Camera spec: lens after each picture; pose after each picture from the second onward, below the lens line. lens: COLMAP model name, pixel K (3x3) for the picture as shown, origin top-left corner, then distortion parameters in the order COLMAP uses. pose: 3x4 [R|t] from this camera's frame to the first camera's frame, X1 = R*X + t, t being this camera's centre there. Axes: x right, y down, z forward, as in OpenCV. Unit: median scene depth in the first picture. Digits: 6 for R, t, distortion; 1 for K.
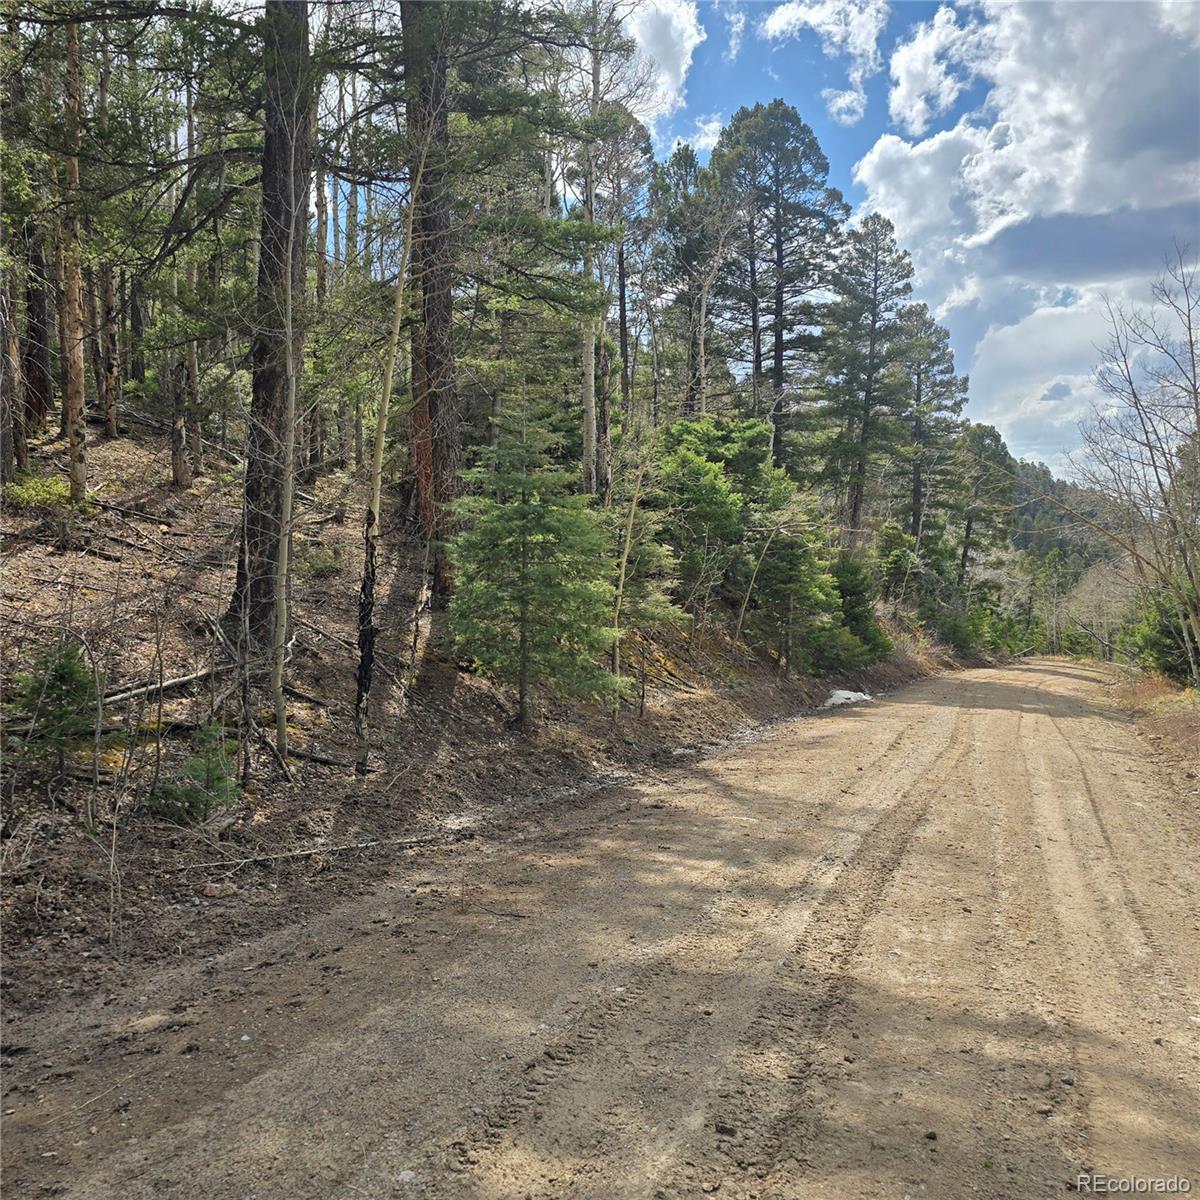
lens RADIAL K [[1152.8, 0, 600.0], [0, 1152.8, 600.0], [0, 0, 1]] dist [-0.002647, -0.000995]
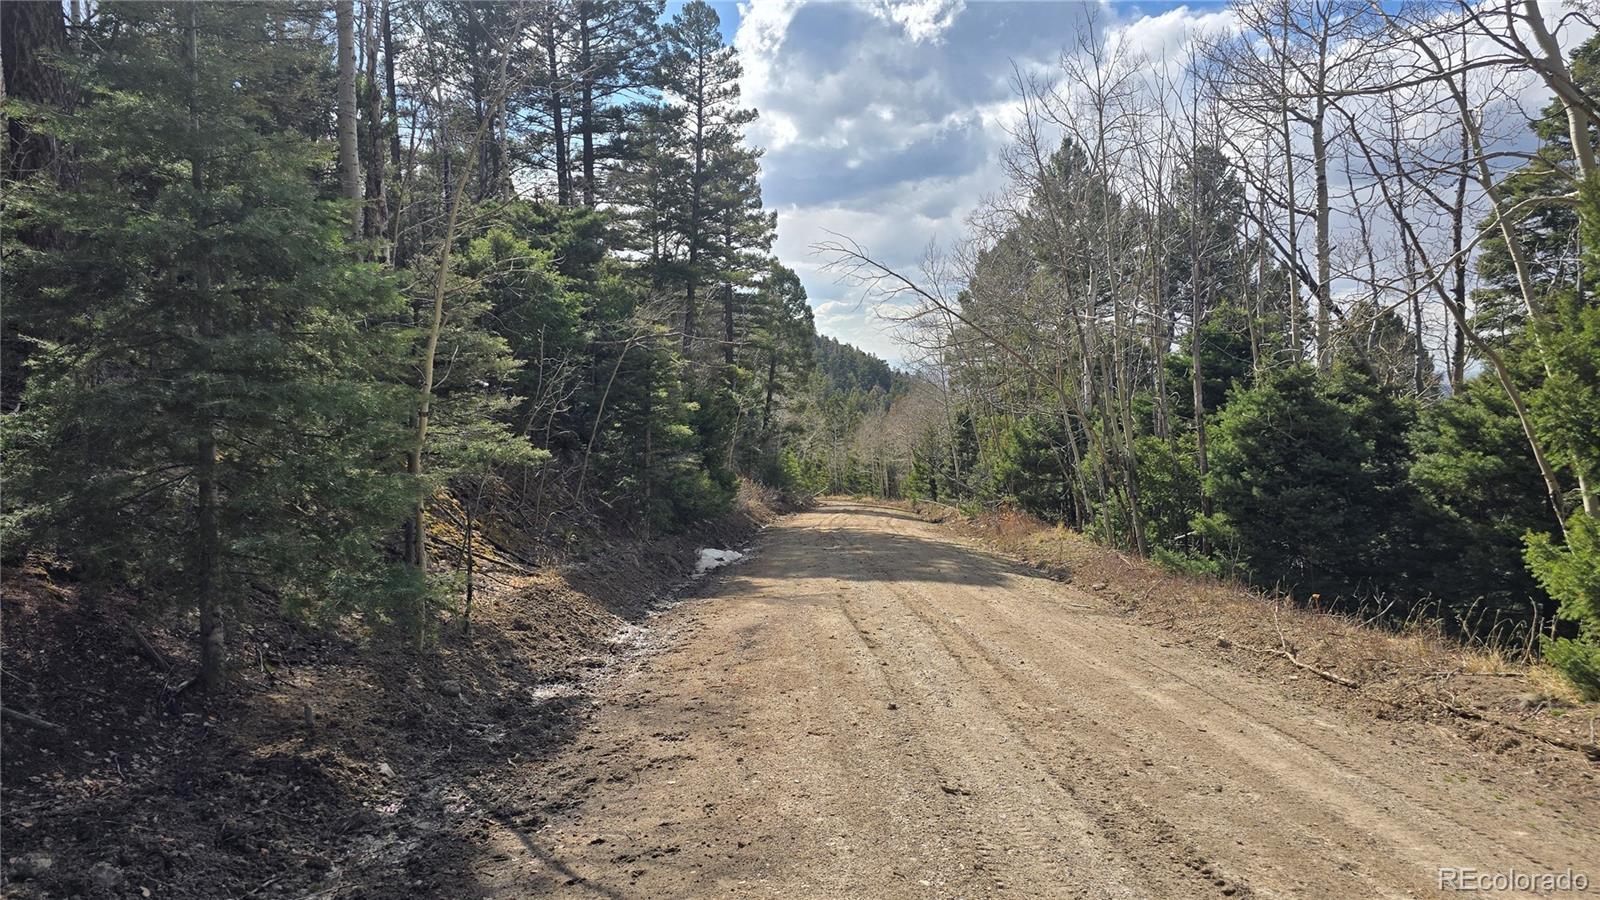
lens RADIAL K [[1153.1, 0, 861.2], [0, 1153.1, 447.8], [0, 0, 1]] dist [0.022277, -0.005784]
pose [[0.920565, -0.035892, 0.388936, -0.001261], [0.037028, 0.999304, 0.004576, 0.004766], [-0.388830, 0.010189, 0.921253, 0.128690]]
